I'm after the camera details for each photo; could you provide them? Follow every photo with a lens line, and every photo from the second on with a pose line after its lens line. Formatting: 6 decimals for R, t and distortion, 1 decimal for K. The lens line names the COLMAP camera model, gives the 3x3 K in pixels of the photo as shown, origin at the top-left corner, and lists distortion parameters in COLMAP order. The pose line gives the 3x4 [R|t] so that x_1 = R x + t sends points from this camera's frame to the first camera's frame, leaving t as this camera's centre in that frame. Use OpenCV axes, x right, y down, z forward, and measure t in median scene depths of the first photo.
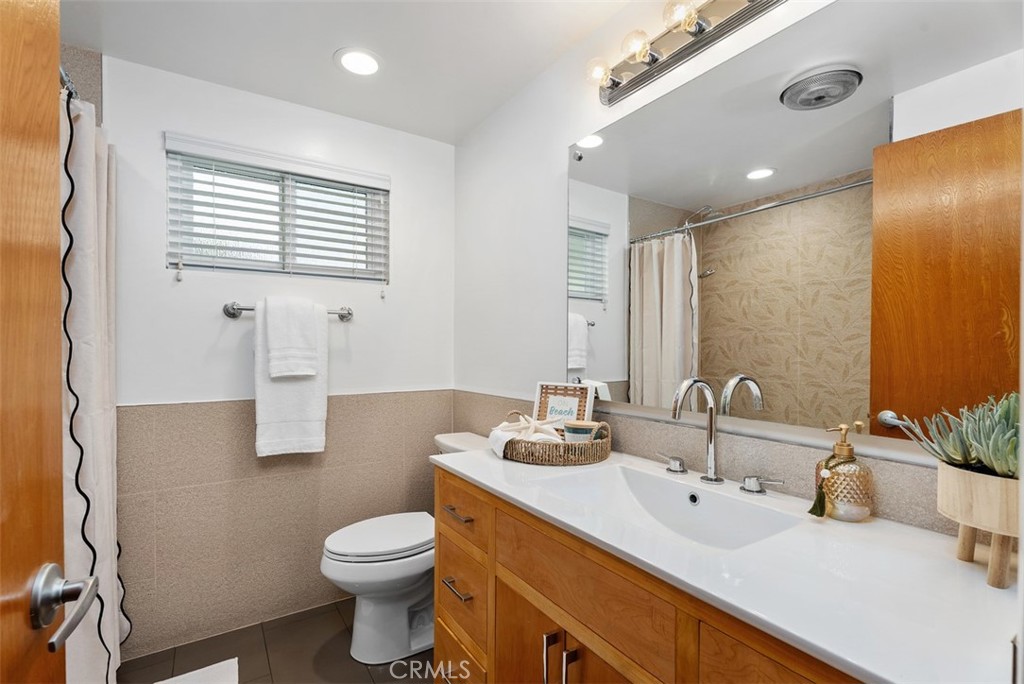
lens RADIAL K [[455.5, 0, 528.1], [0, 455.5, 351.4], [0, 0, 1]] dist [-0.000406, 0.000024]
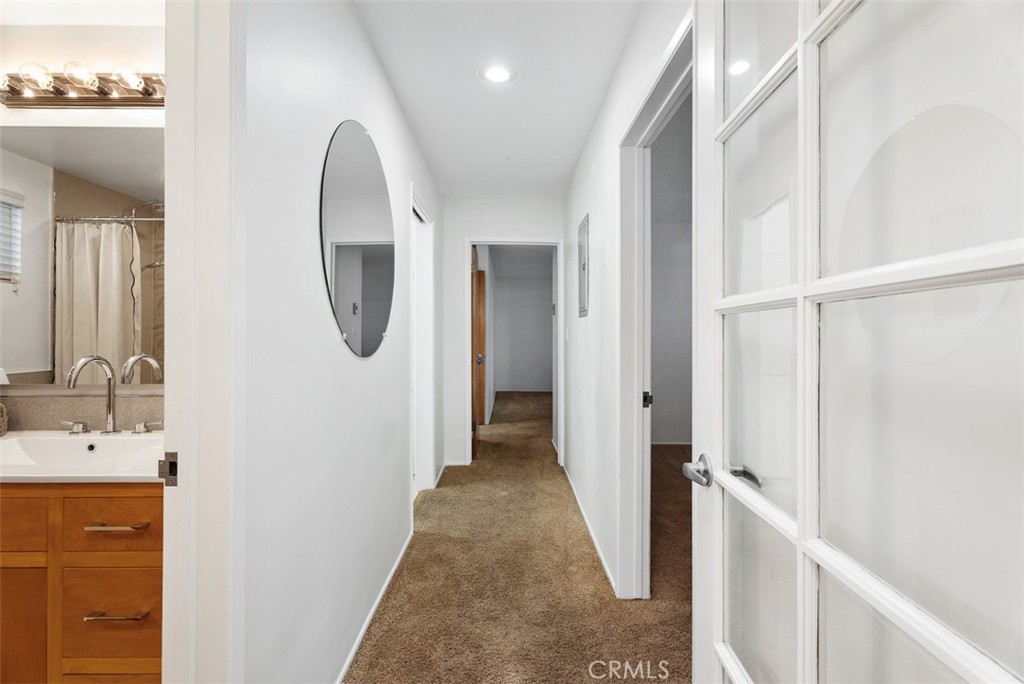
lens RADIAL K [[465.9, 0, 510.6], [0, 465.9, 335.7], [0, 0, 1]] dist [0.001446, 0.000121]
pose [[0.575259, -0.001974, 0.817969, -0.020911], [0.005810, 0.999982, -0.001673, 0.001093], [-0.817950, 0.005715, 0.575260, -0.334081]]
